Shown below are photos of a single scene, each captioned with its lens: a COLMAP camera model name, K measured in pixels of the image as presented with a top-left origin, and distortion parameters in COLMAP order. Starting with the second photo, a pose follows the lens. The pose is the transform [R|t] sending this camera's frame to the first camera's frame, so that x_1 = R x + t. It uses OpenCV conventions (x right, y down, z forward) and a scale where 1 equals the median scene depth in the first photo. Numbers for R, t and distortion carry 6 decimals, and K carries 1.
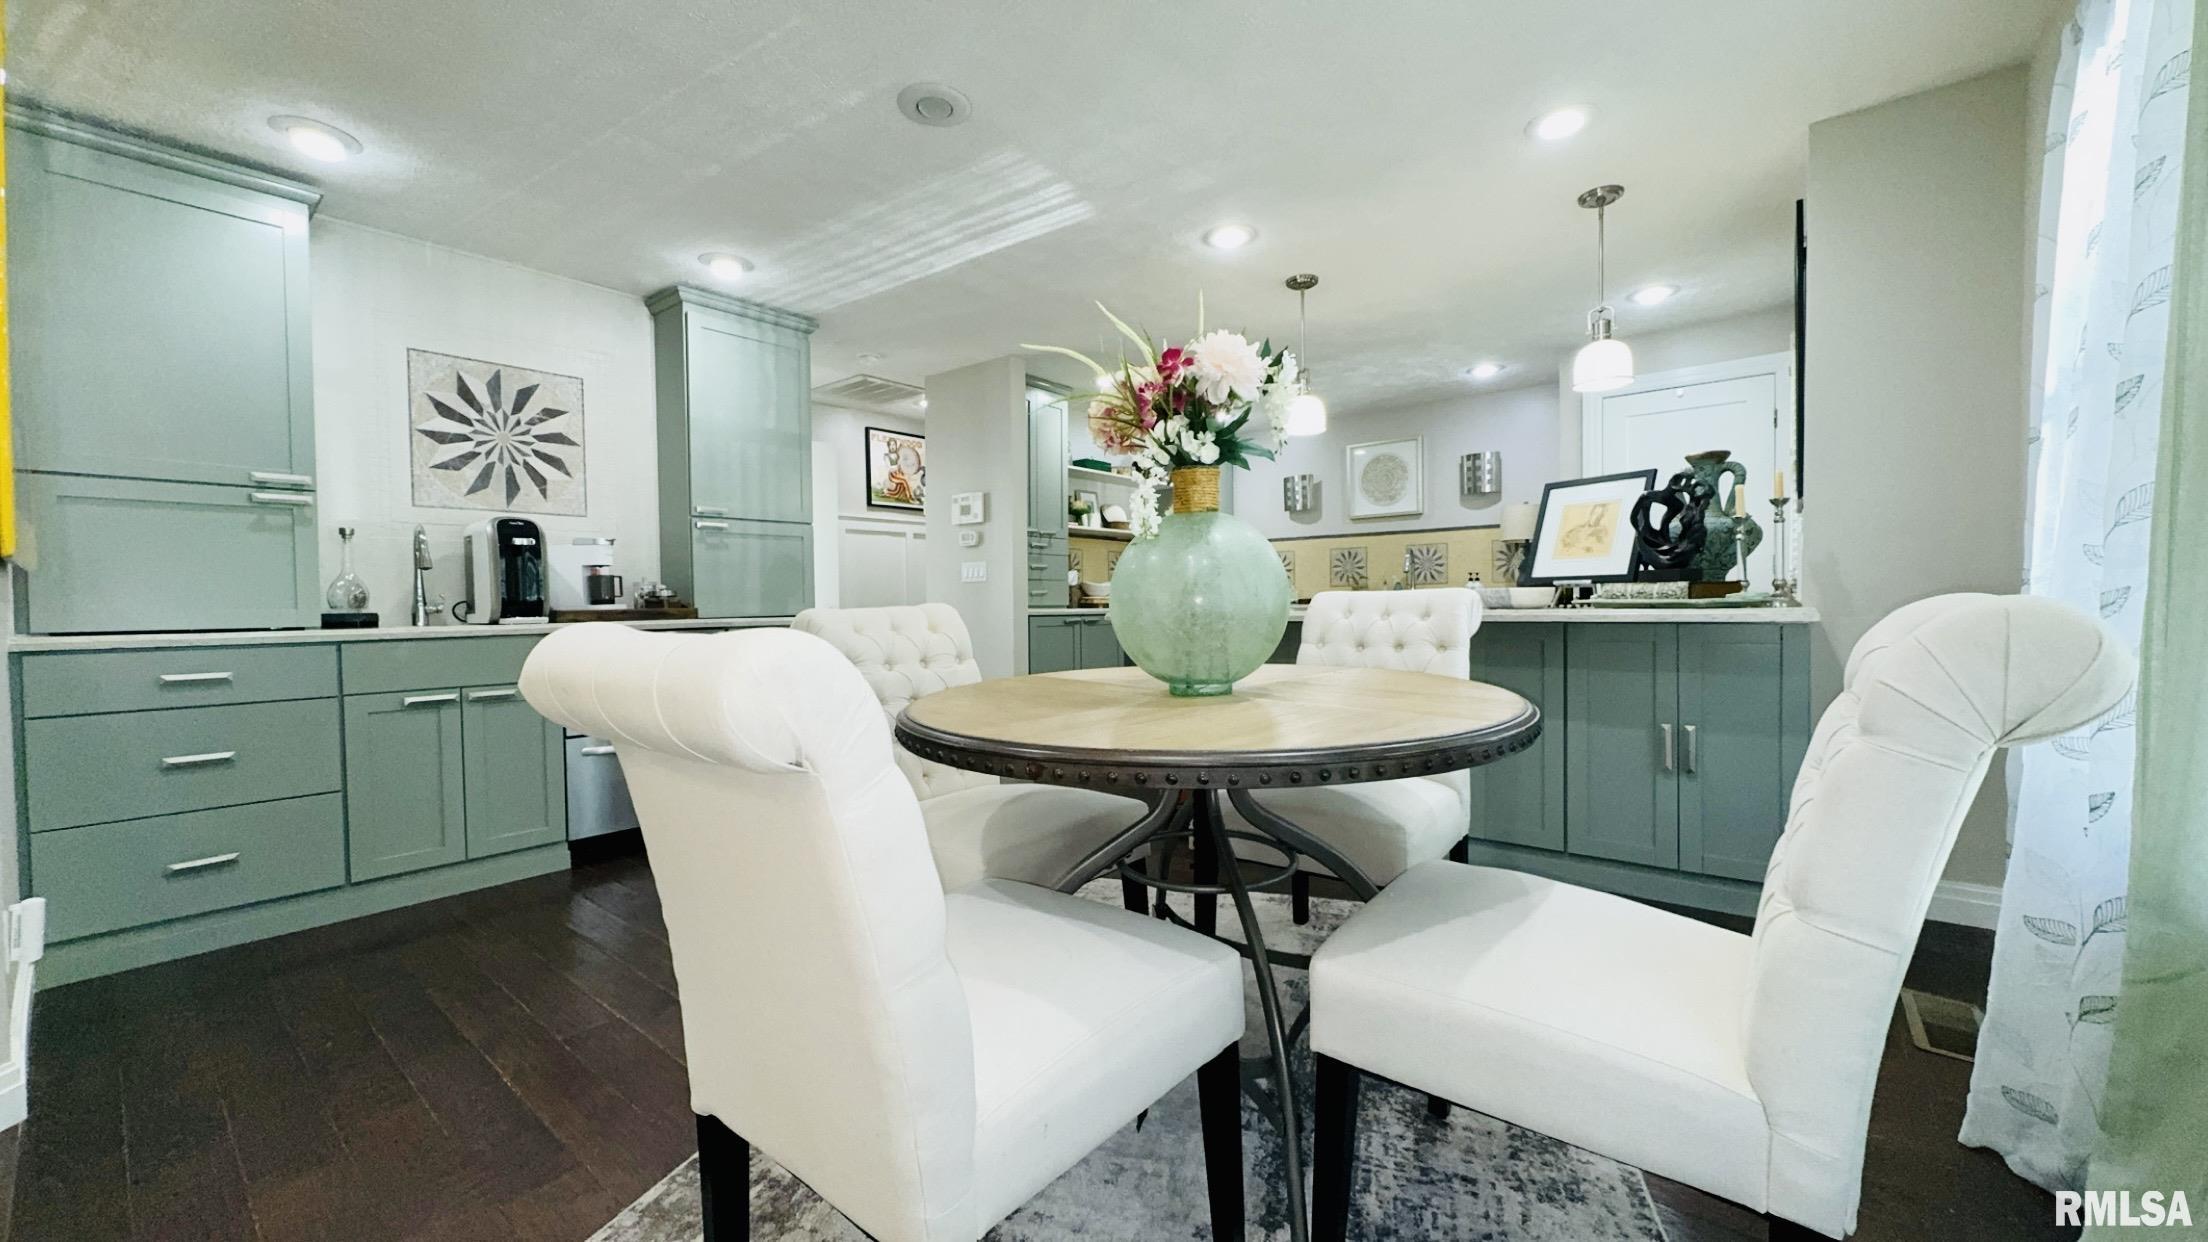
lens RADIAL K [[840.2, 0, 1116.2], [0, 840.2, 625.1], [0, 0, 1]] dist [-0.001332, 0.000488]
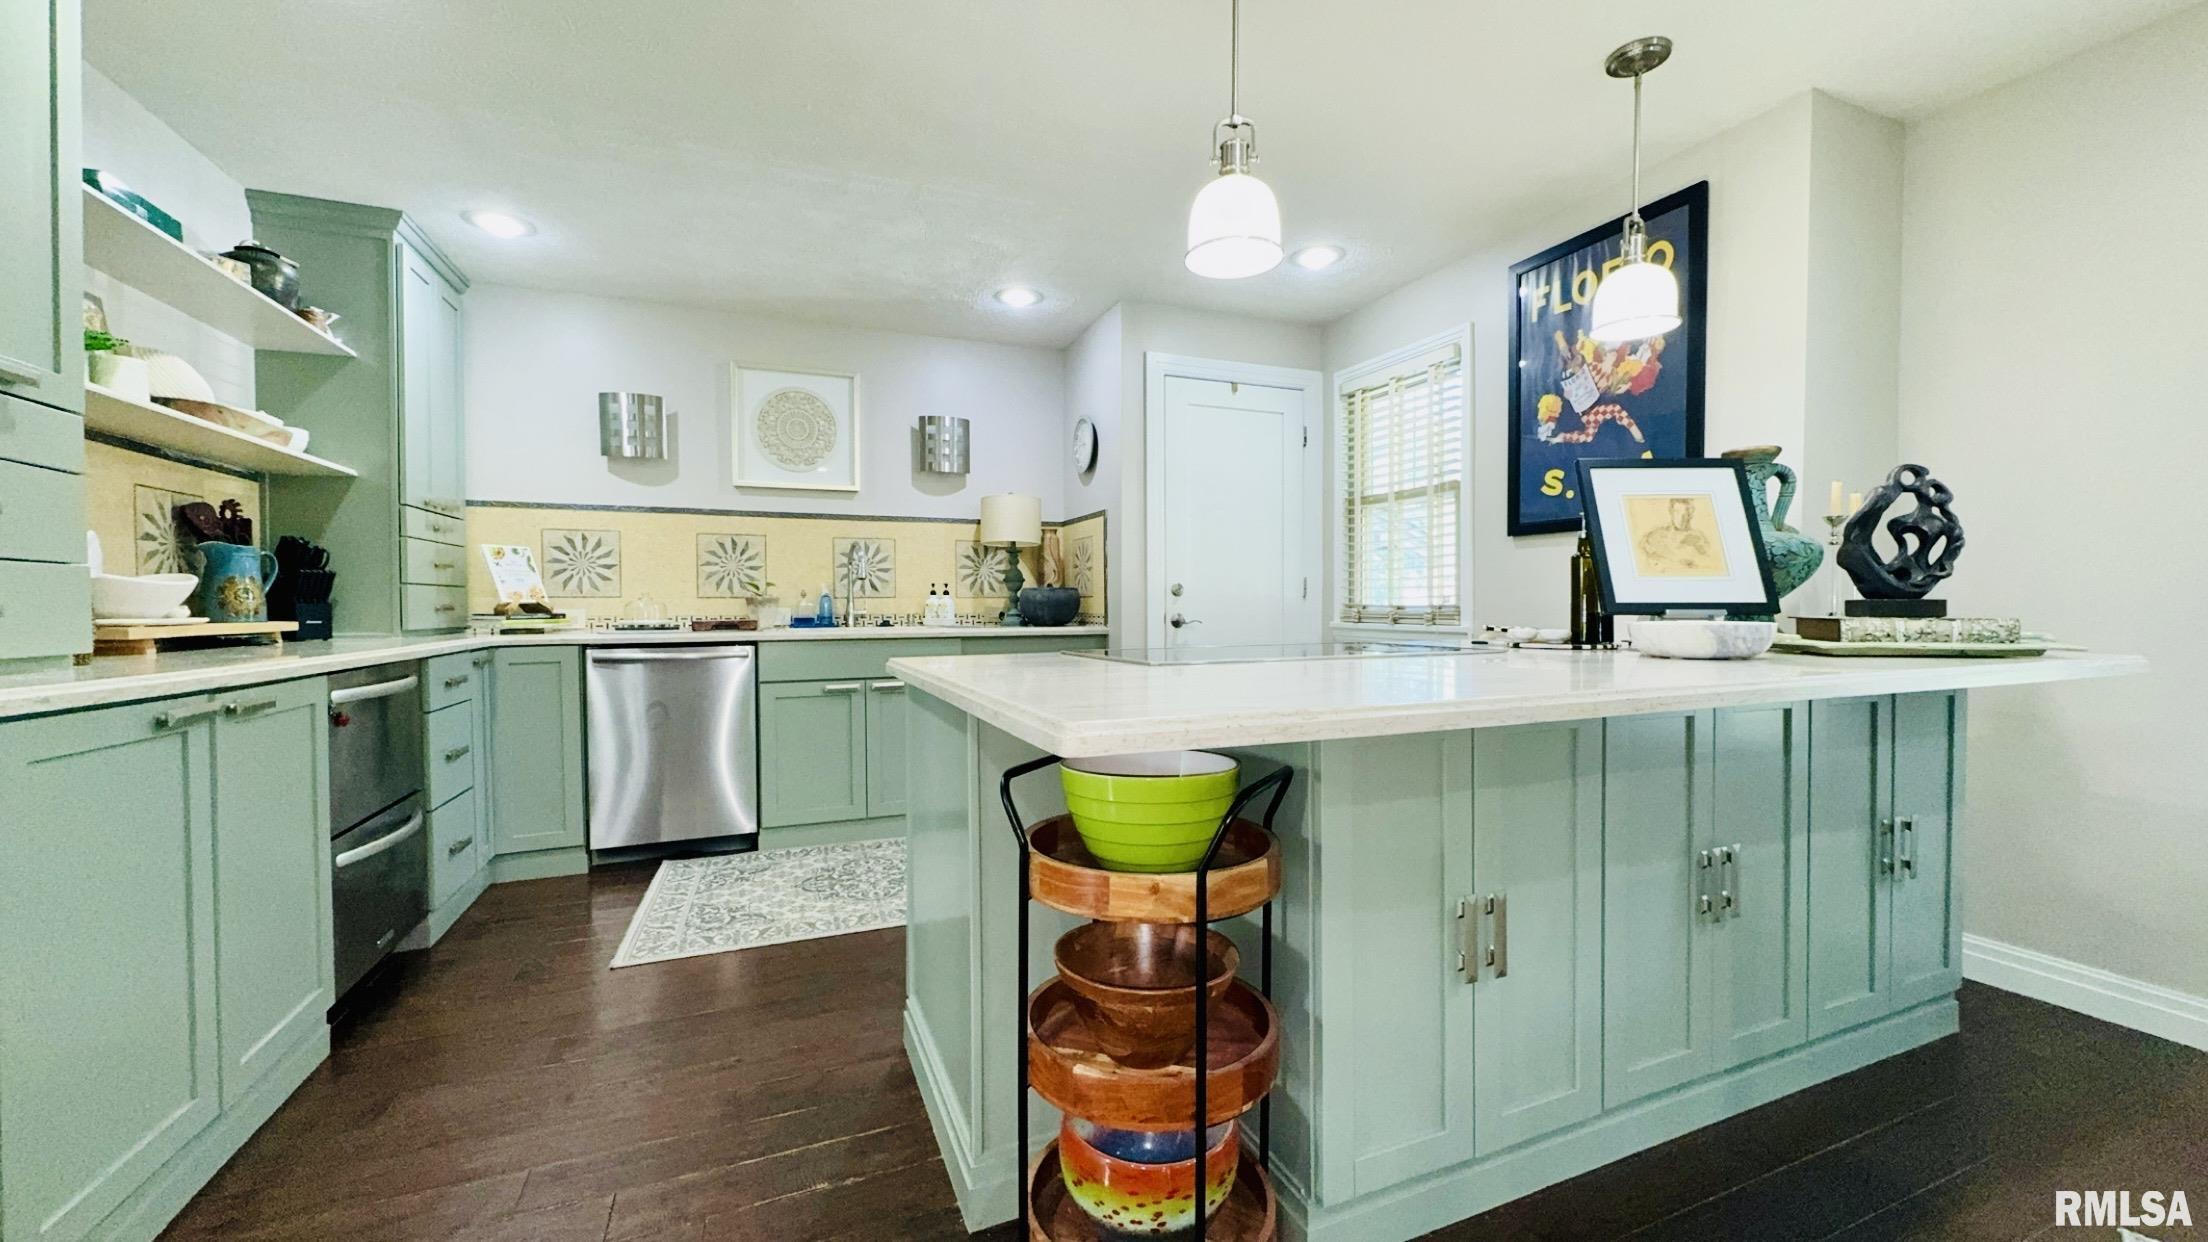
lens RADIAL K [[840.2, 0, 1109.9], [0, 840.2, 611.6], [0, 0, 1]] dist [-0.001332, 0.000488]
pose [[0.487932, 0.001032, 0.872881, -0.206693], [0.021316, 0.999687, -0.013098, -0.043742], [-0.872621, 0.024998, 0.487757, 0.893738]]
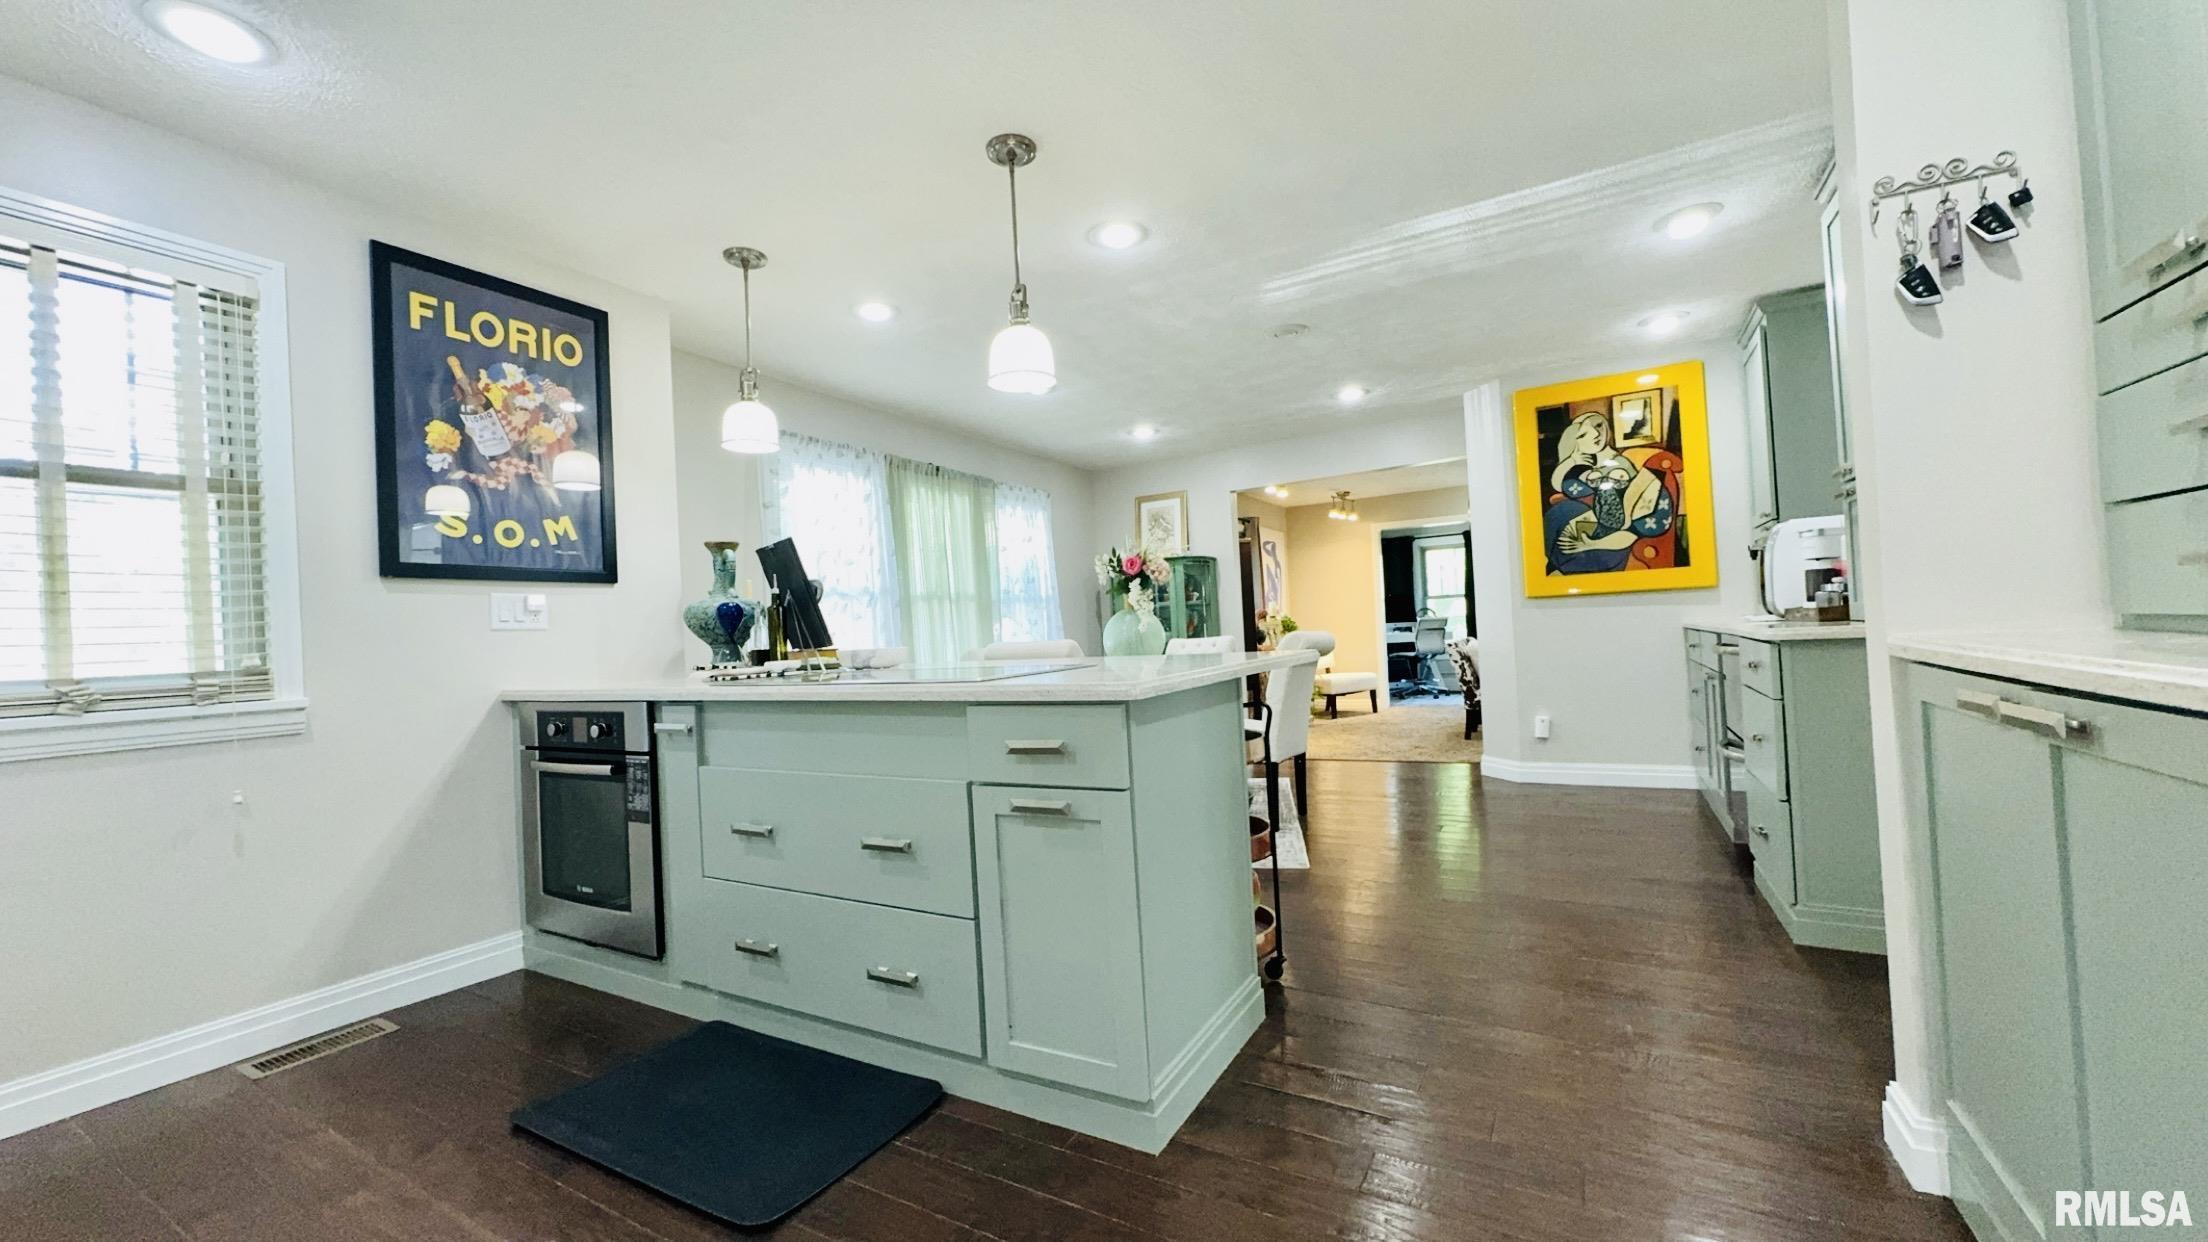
lens RADIAL K [[840.2, 0, 1095.5], [0, 840.2, 623.3], [0, 0, 1]] dist [-0.001332, 0.000488]
pose [[-0.987116, 0.063725, -0.146771, 0.282743], [0.061720, 0.997928, 0.018175, -0.062323], [0.147625, 0.008882, -0.989004, 1.720282]]
